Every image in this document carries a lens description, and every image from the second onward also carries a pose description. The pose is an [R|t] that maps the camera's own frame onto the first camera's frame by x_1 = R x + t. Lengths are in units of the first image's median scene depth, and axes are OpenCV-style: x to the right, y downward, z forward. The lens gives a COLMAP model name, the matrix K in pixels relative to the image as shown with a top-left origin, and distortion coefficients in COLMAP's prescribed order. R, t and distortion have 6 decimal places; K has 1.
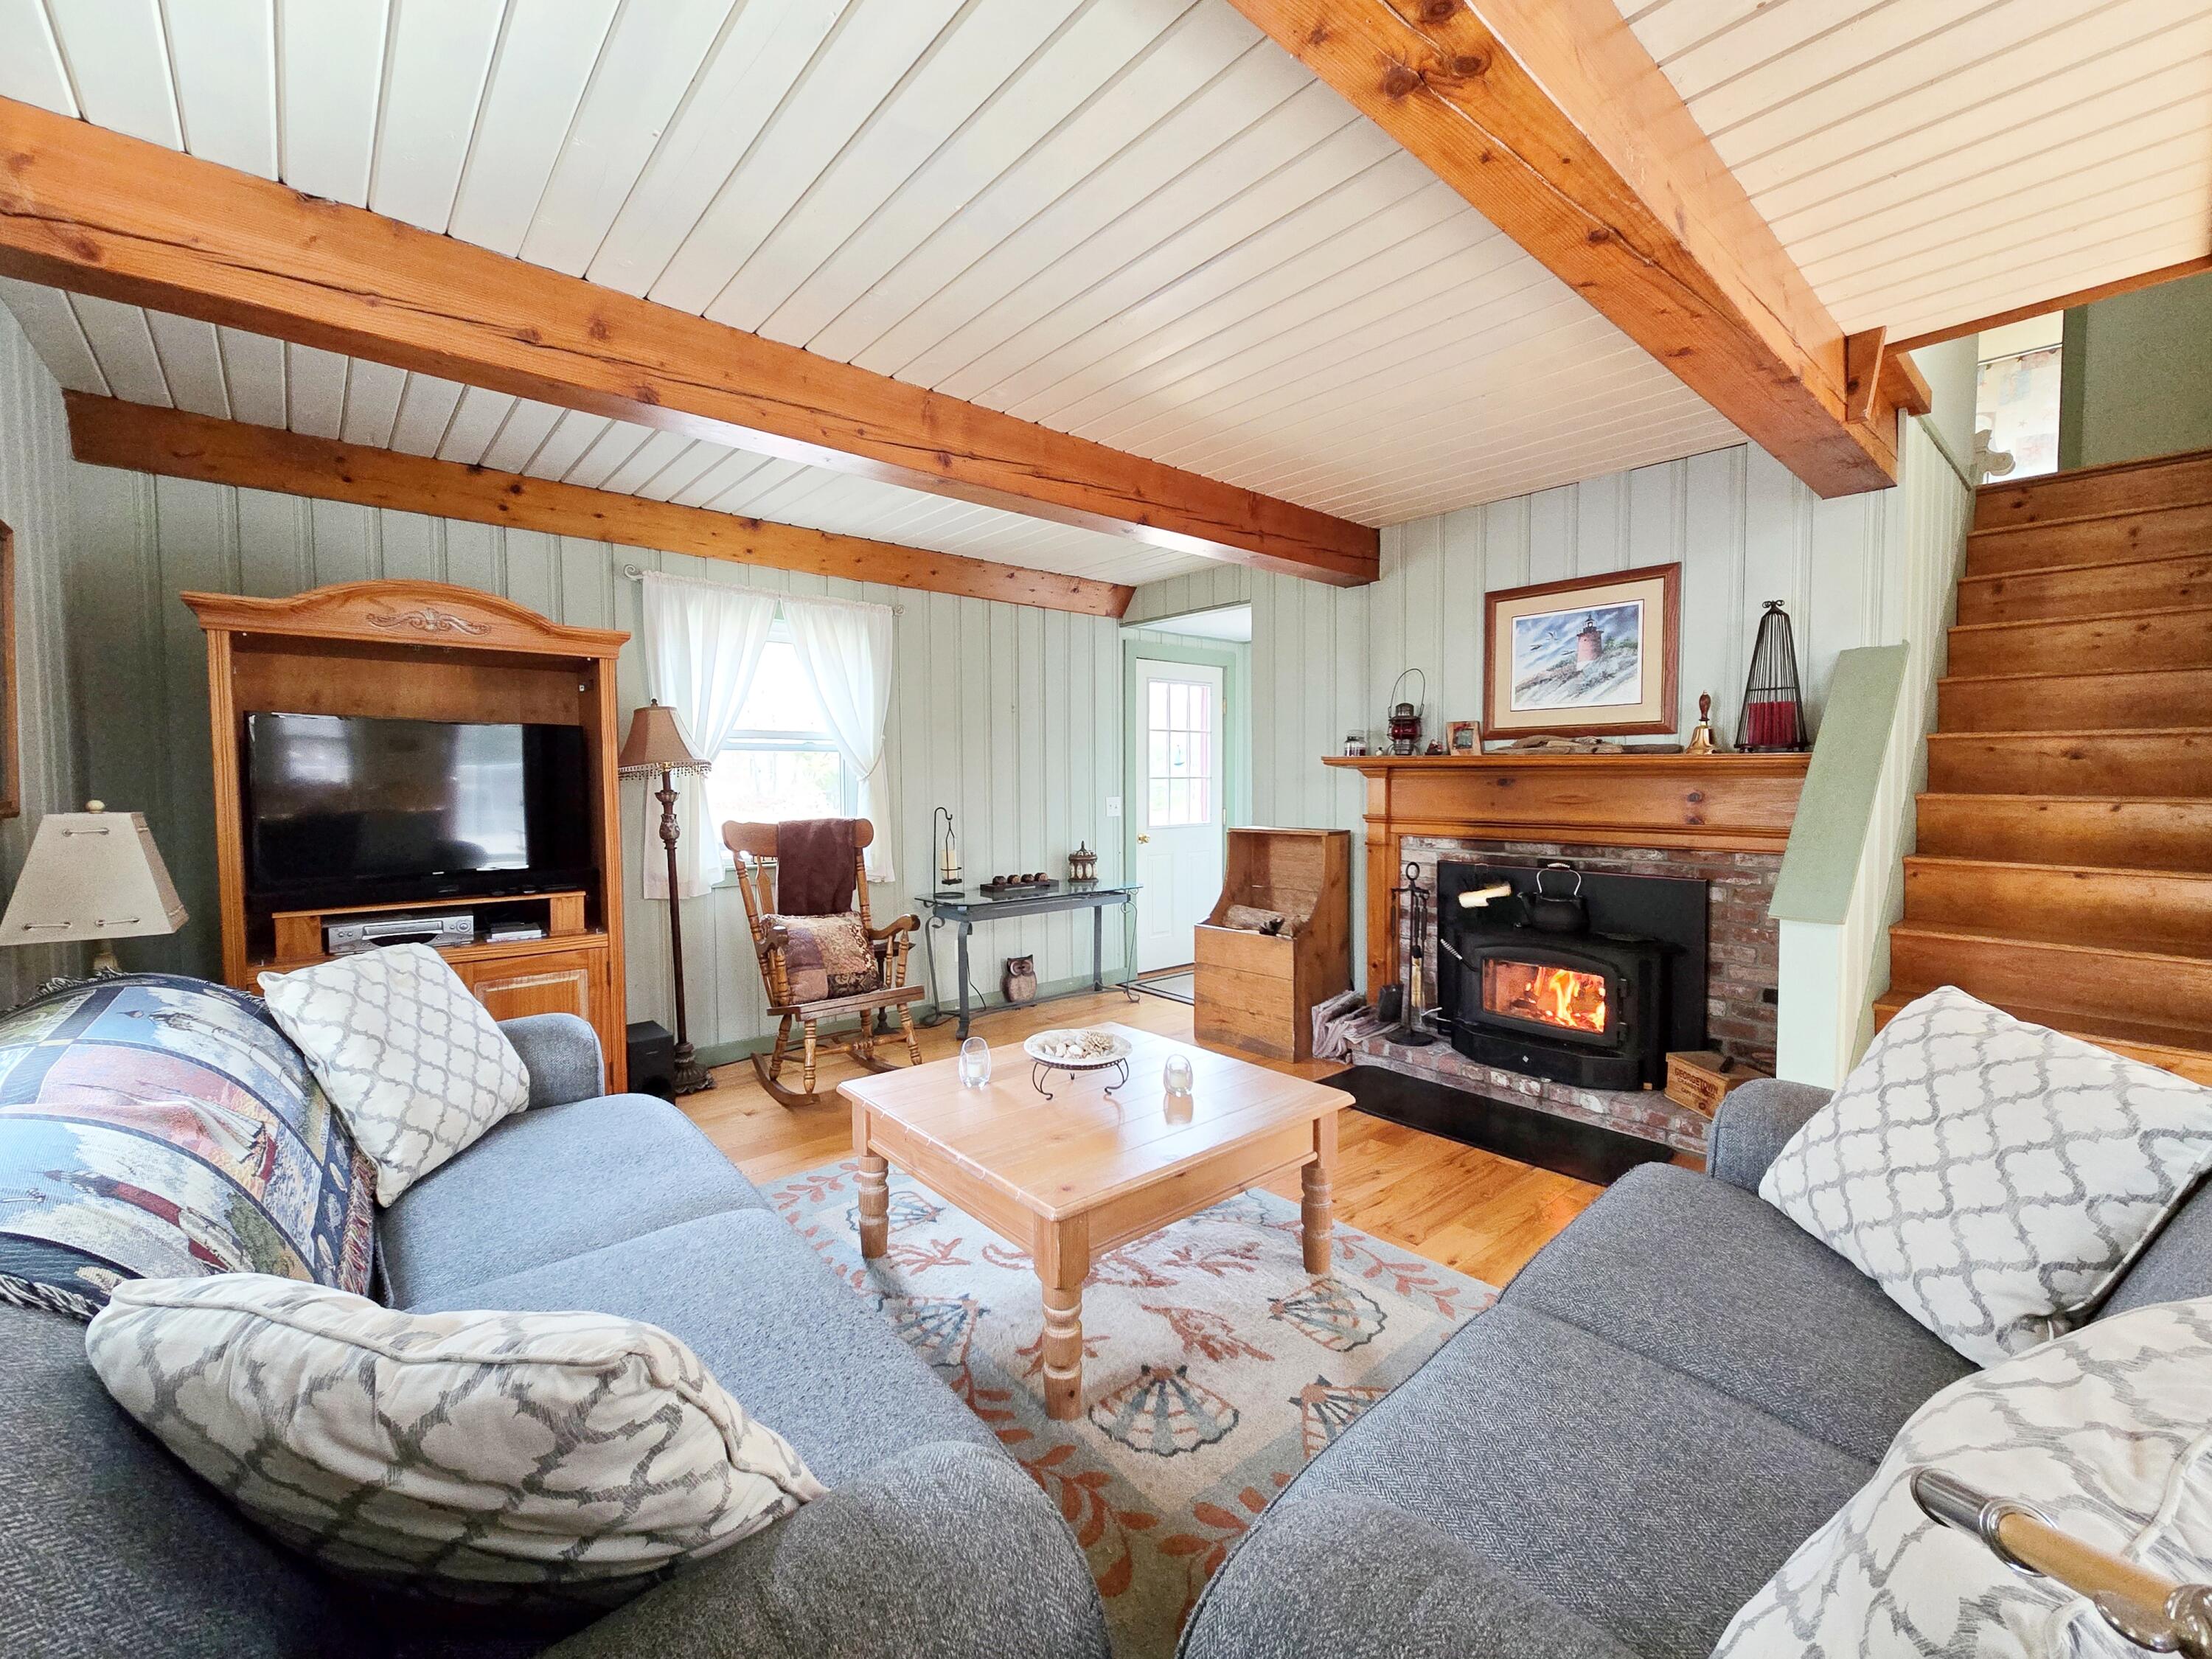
lens RADIAL K [[910.2, 0, 1104.9], [0, 910.2, 820.4], [0, 0, 1]] dist [0.008803, -0.003461]
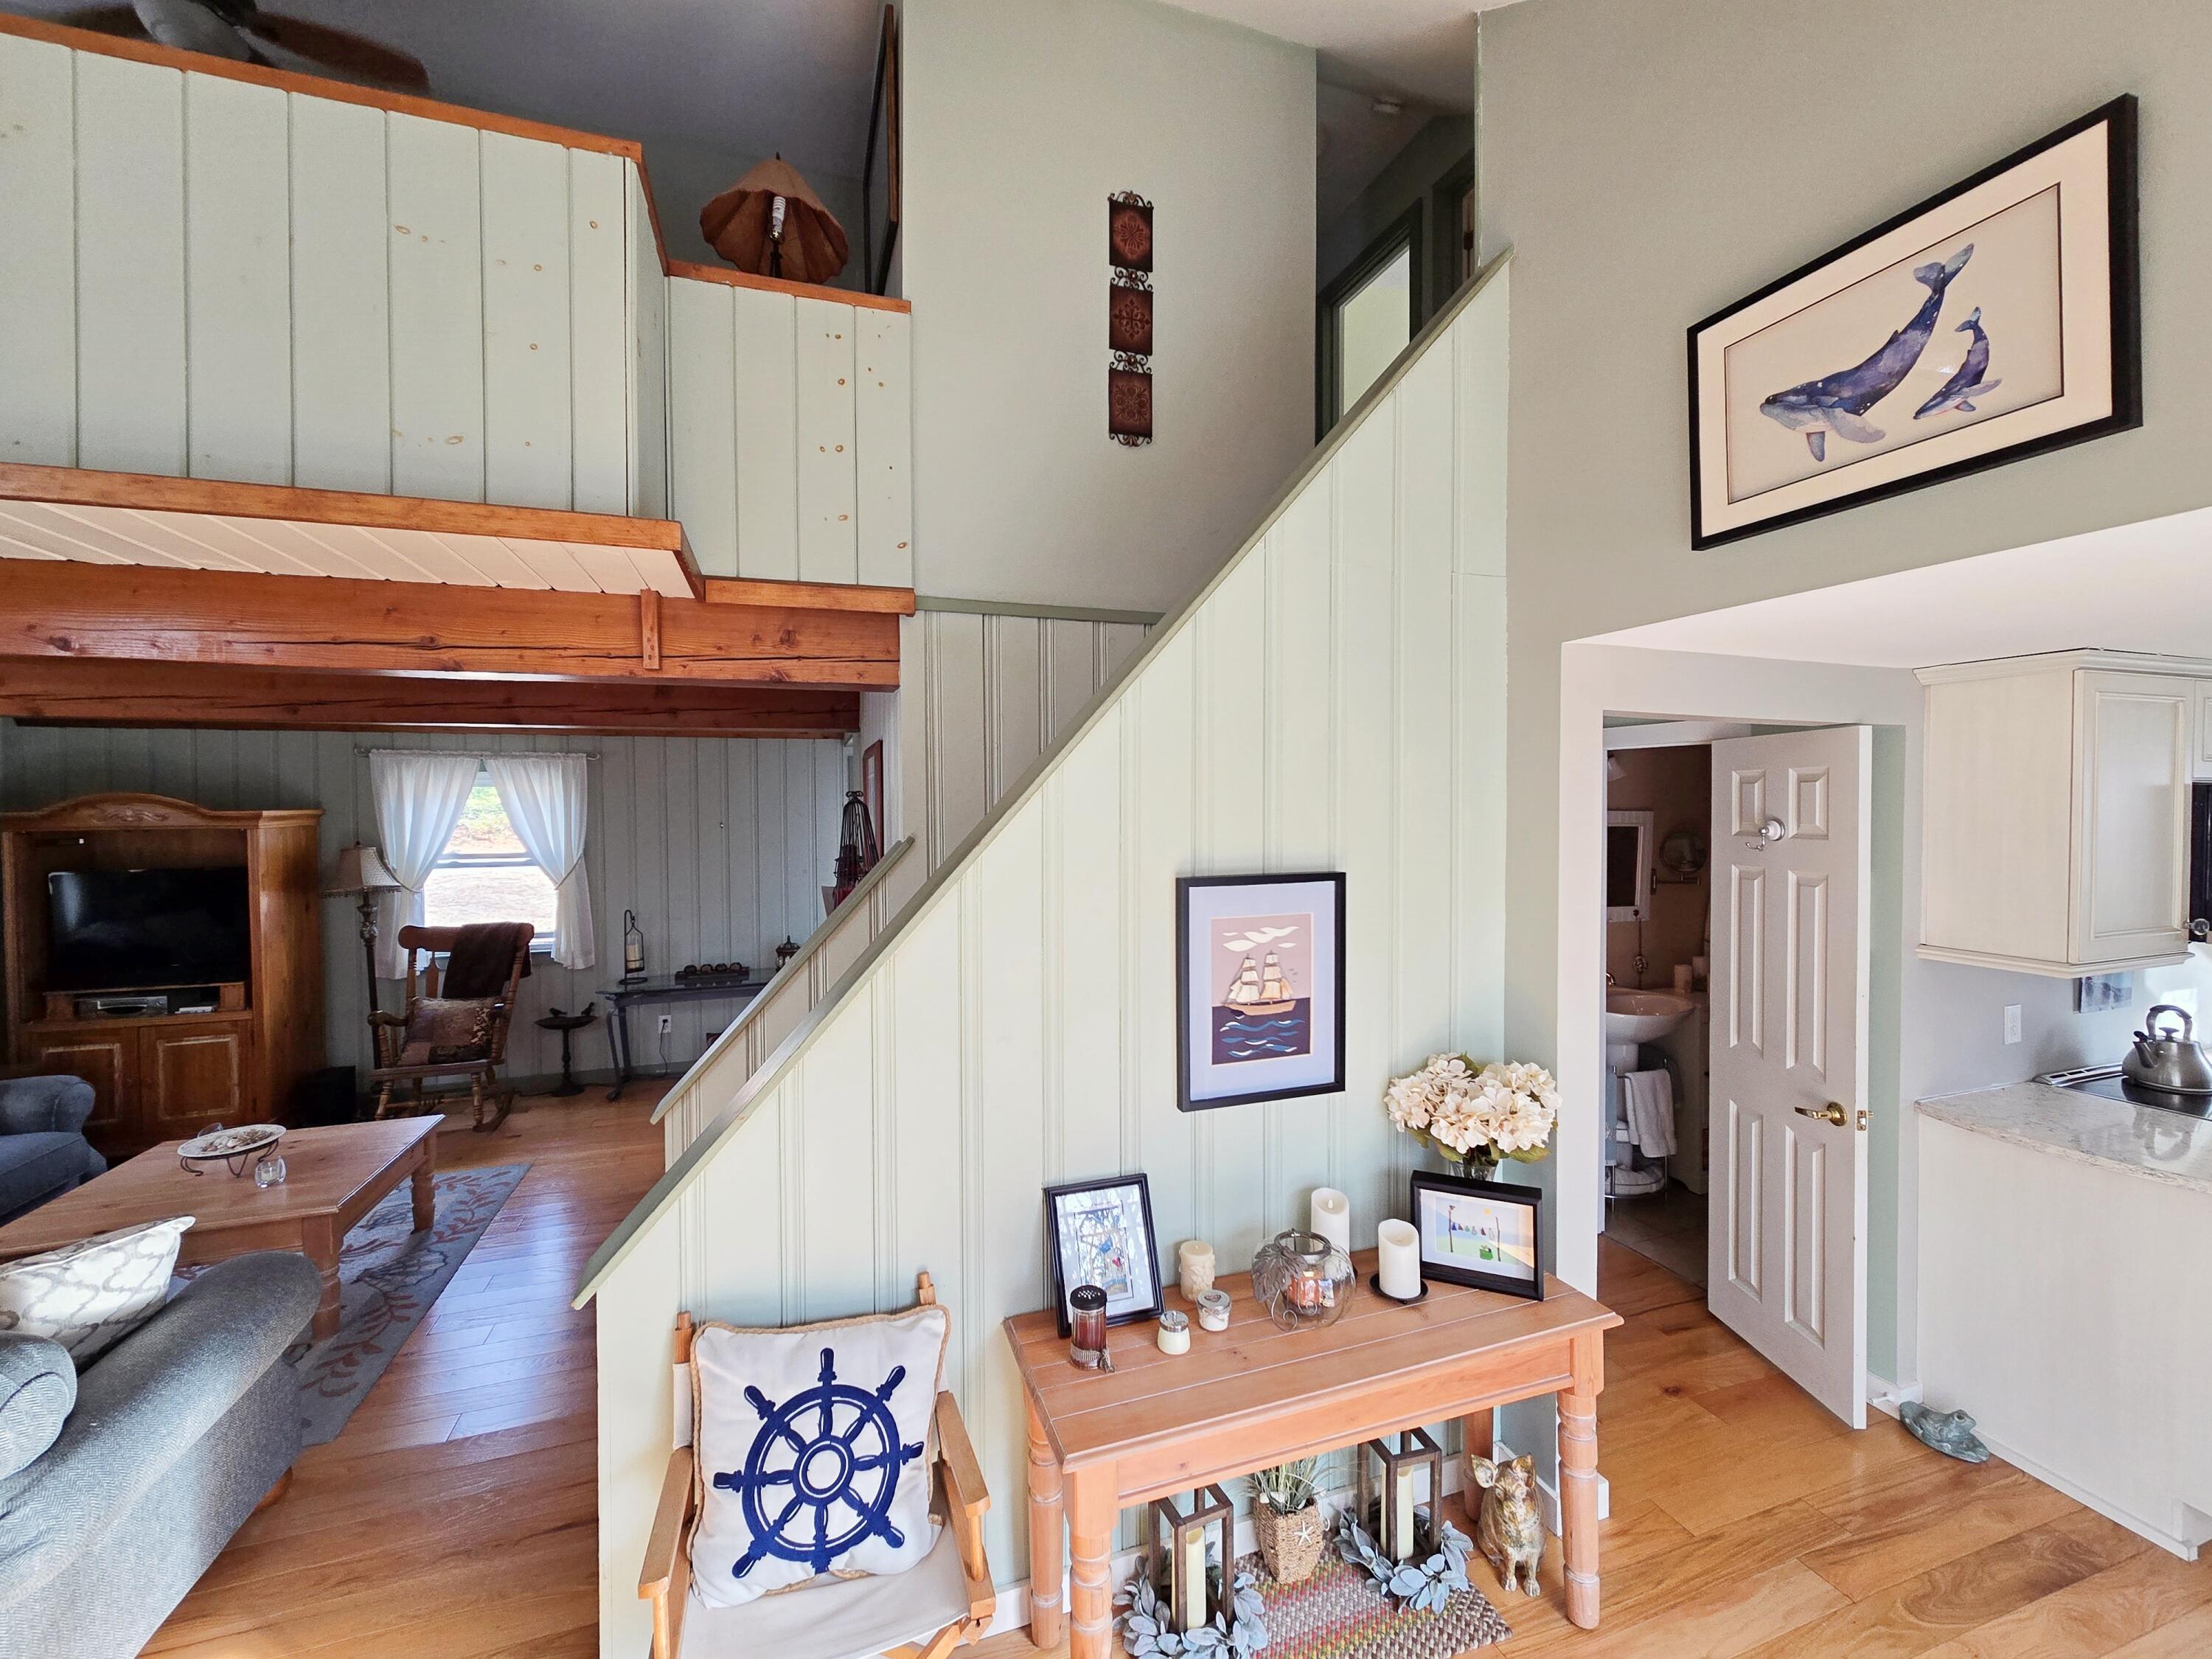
lens RADIAL K [[896.7, 0, 1101.4], [0, 896.7, 817.2], [0, 0, 1]] dist [0.003876, -0.000190]
pose [[0.927167, 0.003807, -0.374629, 1.115848], [-0.012872, 0.999682, -0.021699, -0.154733], [0.374428, 0.024941, 0.926921, 0.123731]]
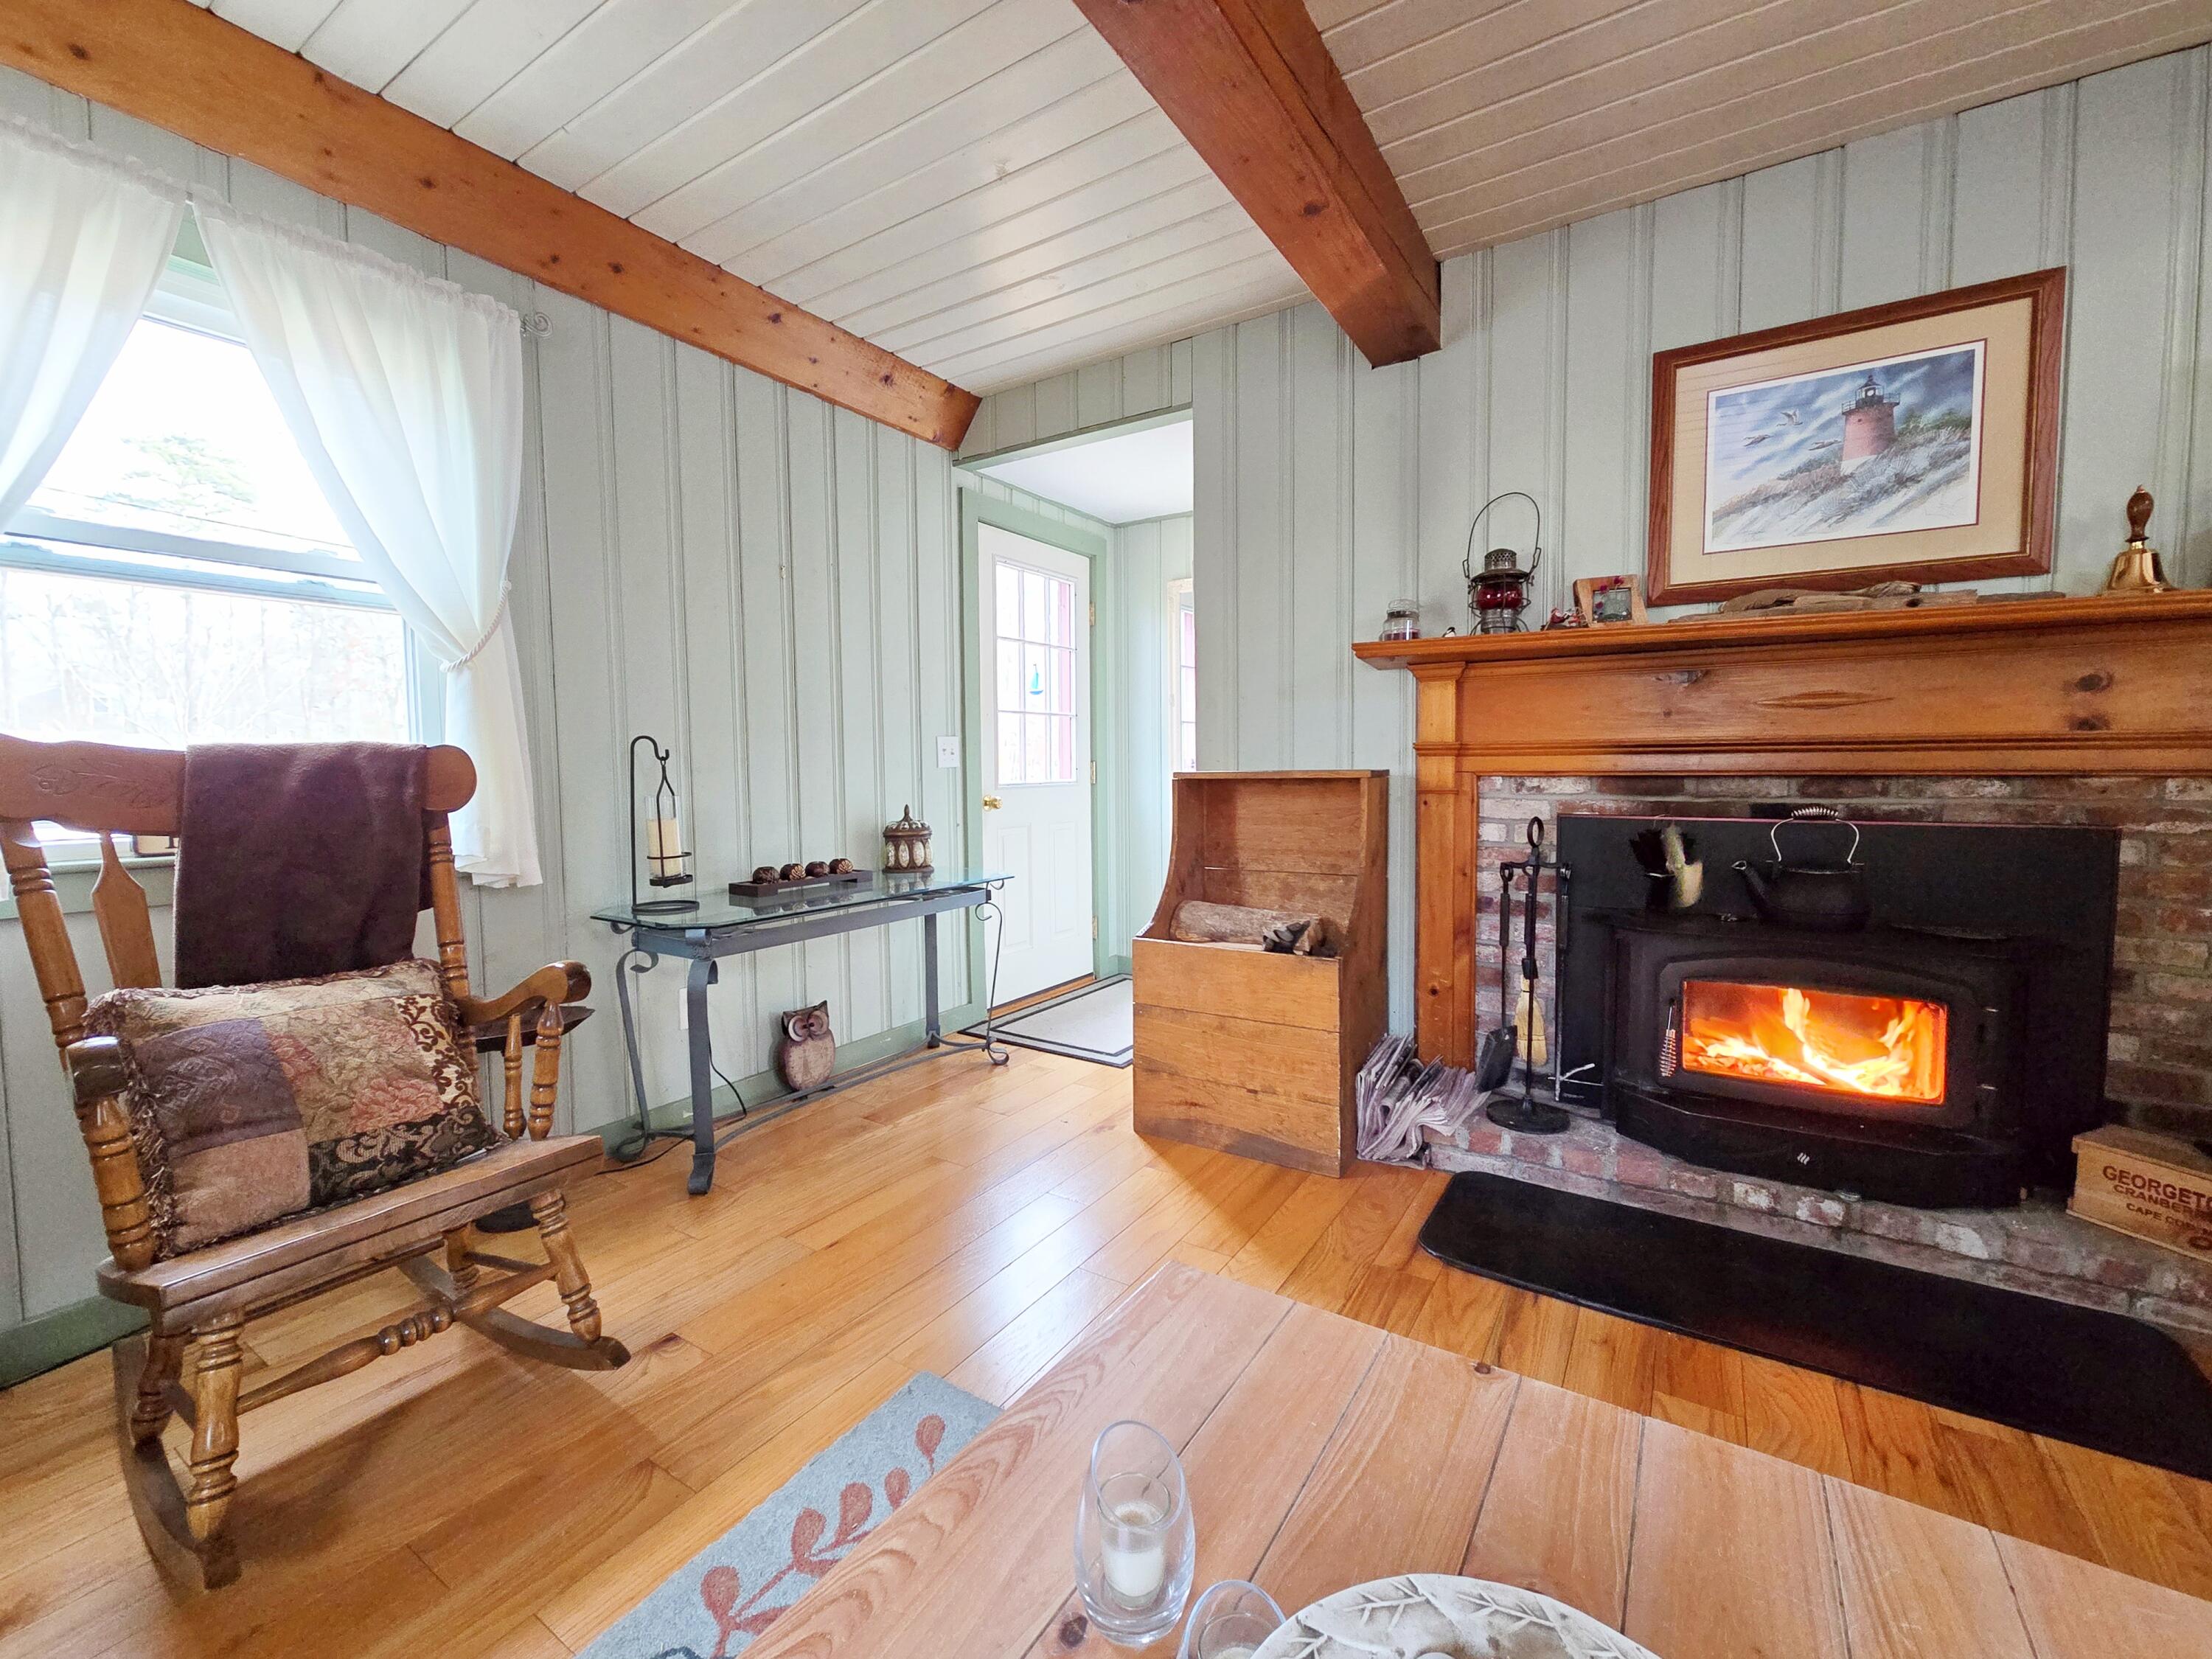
lens RADIAL K [[912.0, 0, 1107.7], [0, 912.0, 821.4], [0, 0, 1]] dist [0.001048, 0.000078]
pose [[0.960651, -0.020368, 0.277012, -0.092137], [0.016207, 0.999719, 0.017304, 0.036608], [-0.277286, -0.012134, 0.960711, 0.550595]]
